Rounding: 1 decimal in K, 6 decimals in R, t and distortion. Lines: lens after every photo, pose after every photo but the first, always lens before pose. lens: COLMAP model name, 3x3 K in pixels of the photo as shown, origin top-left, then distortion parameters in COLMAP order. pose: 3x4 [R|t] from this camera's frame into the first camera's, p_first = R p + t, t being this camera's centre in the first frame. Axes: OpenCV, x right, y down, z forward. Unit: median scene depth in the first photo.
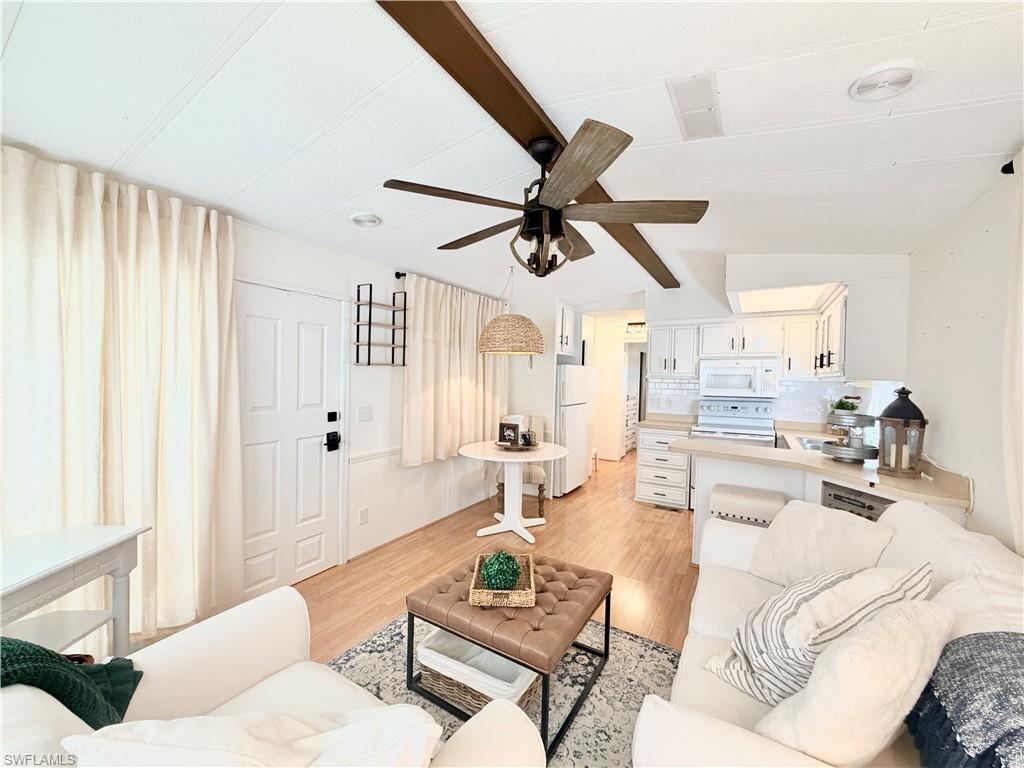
lens RADIAL K [[409.1, 0, 511.8], [0, 409.1, 390.1], [0, 0, 1]] dist [0.002160, 0.000071]
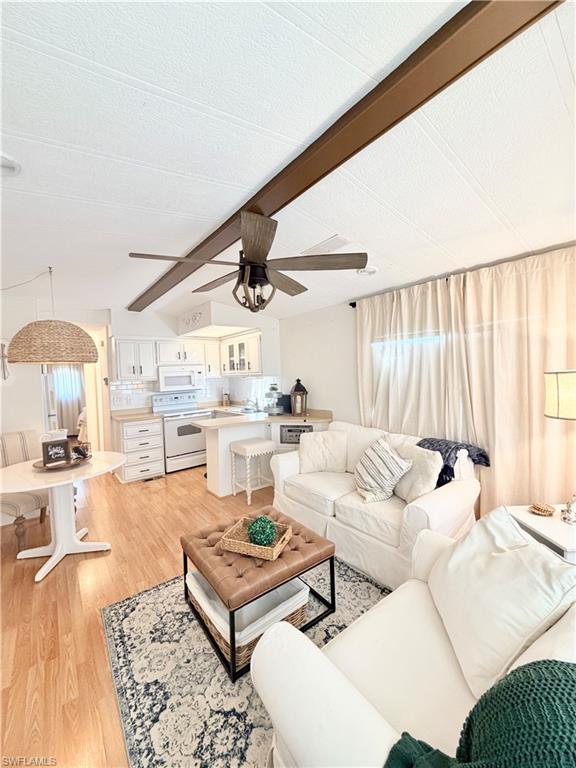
lens RADIAL K [[306.8, 0, 286.6], [0, 306.8, 381.3], [0, 0, 1]] dist [0.002160, 0.000071]
pose [[0.360567, -0.061414, 0.930709, -0.449513], [0.072056, 0.996682, 0.037852, -0.039495], [-0.929946, 0.053415, 0.363796, 0.263014]]
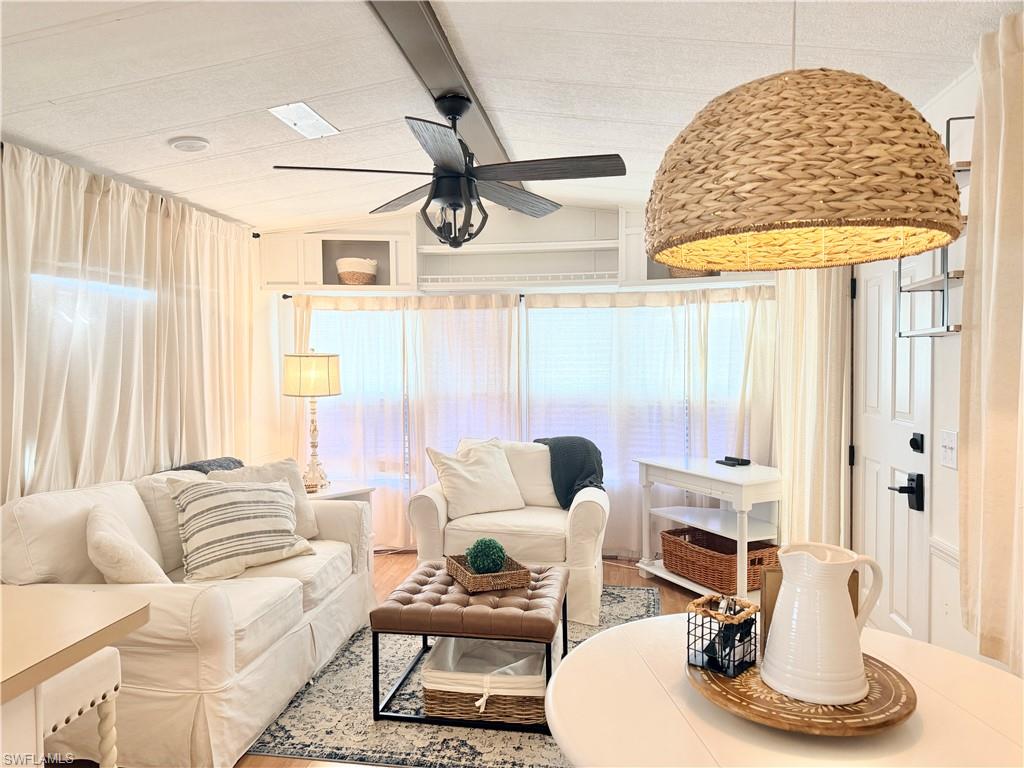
lens RADIAL K [[698.6, 0, 512.0], [0, 698.6, 384.0], [0, 0, 1]] dist [-0.003782, -0.001307]
pose [[-0.920076, -0.001647, -0.391736, 0.282107], [-0.026394, 0.997979, 0.057796, -0.034548], [0.390850, 0.063516, -0.918260, 1.246388]]
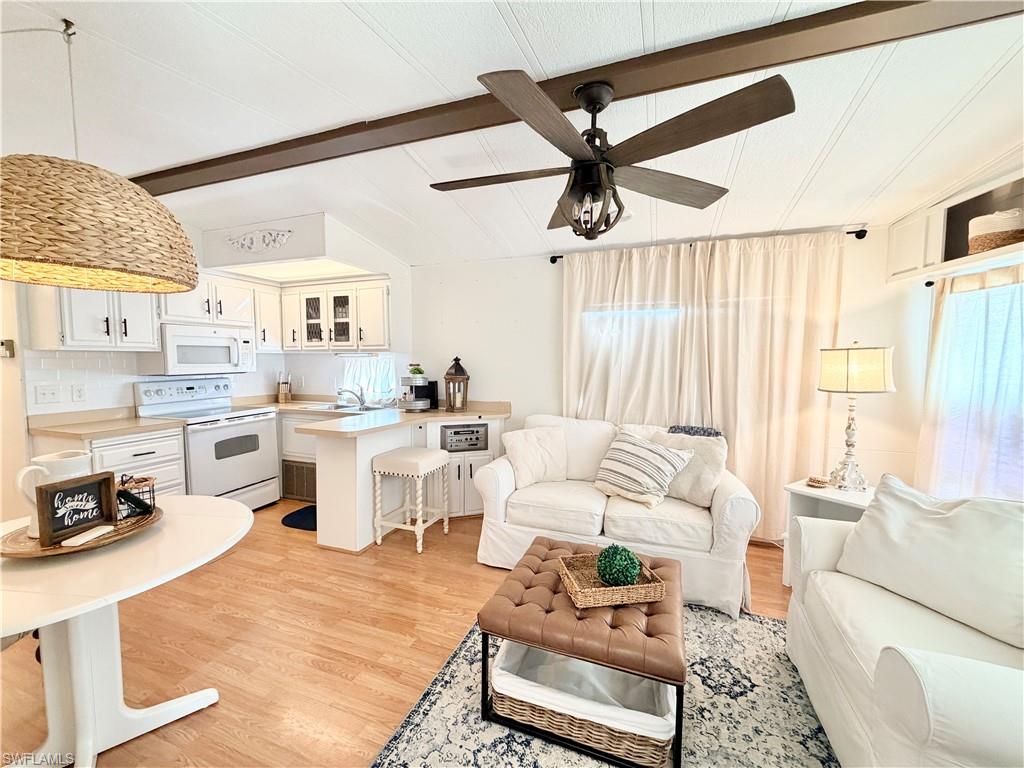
lens RADIAL K [[410.8, 0, 508.1], [0, 410.8, 385.3], [0, 0, 1]] dist [0.001606, -0.000056]
pose [[-0.180132, -0.084586, 0.979999, -0.418270], [0.026445, 0.995519, 0.090787, -0.022596], [-0.983287, 0.042270, -0.177088, 0.685809]]
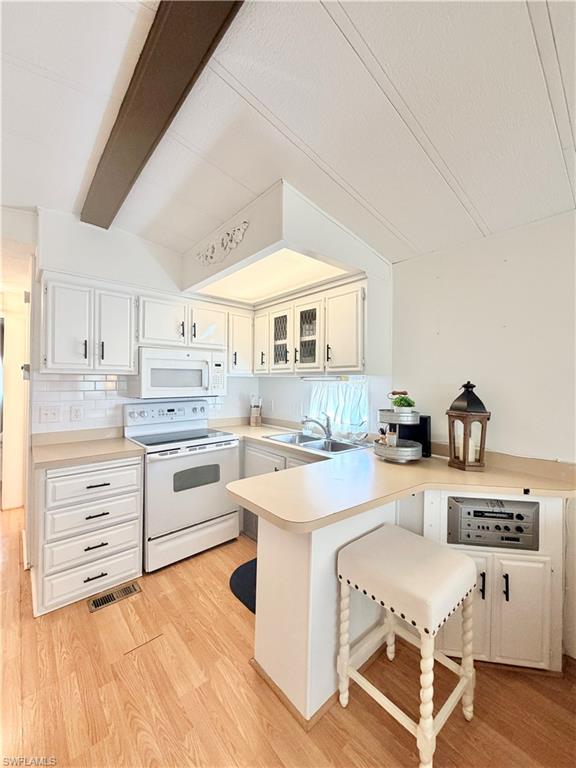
lens RADIAL K [[306.8, 0, 286.6], [0, 306.8, 381.3], [0, 0, 1]] dist [0.002160, 0.000071]
pose [[0.307231, -0.019257, 0.951440, 0.051009], [0.028772, 0.999526, 0.010940, -0.018220], [-0.951200, 0.024014, 0.307640, 0.751610]]
